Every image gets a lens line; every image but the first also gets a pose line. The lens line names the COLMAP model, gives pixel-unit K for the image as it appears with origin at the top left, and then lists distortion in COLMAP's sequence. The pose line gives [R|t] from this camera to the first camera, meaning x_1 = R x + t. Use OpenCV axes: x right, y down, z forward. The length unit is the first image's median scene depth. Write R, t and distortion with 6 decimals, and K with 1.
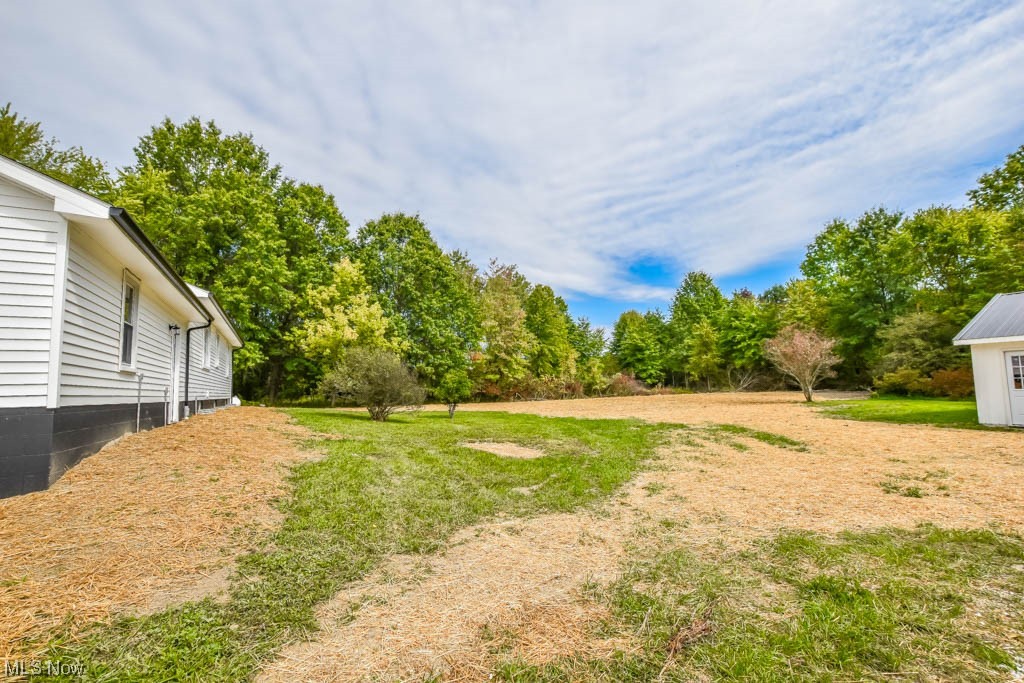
lens RADIAL K [[475.2, 0, 489.7], [0, 475.2, 348.7], [0, 0, 1]] dist [-0.030504, 0.005377]
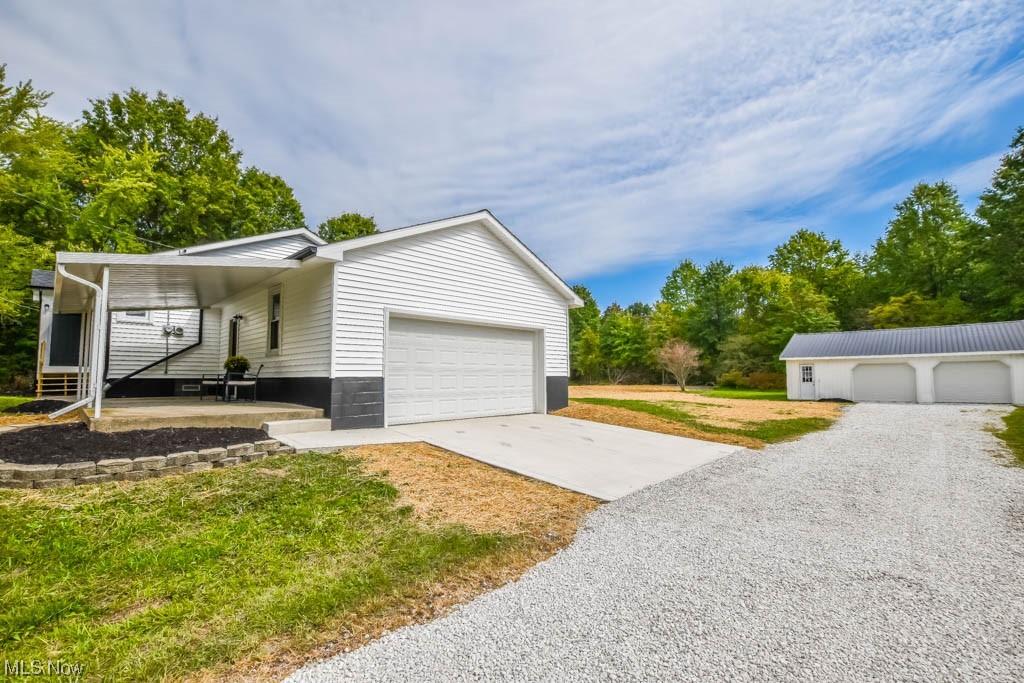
lens RADIAL K [[475.2, 0, 485.6], [0, 475.2, 338.4], [0, 0, 1]] dist [-0.030504, 0.005377]
pose [[0.945112, 0.051286, 0.322697, -0.316895], [-0.051253, 0.998649, -0.008606, -0.007517], [-0.322702, -0.008406, 0.946463, -0.164285]]
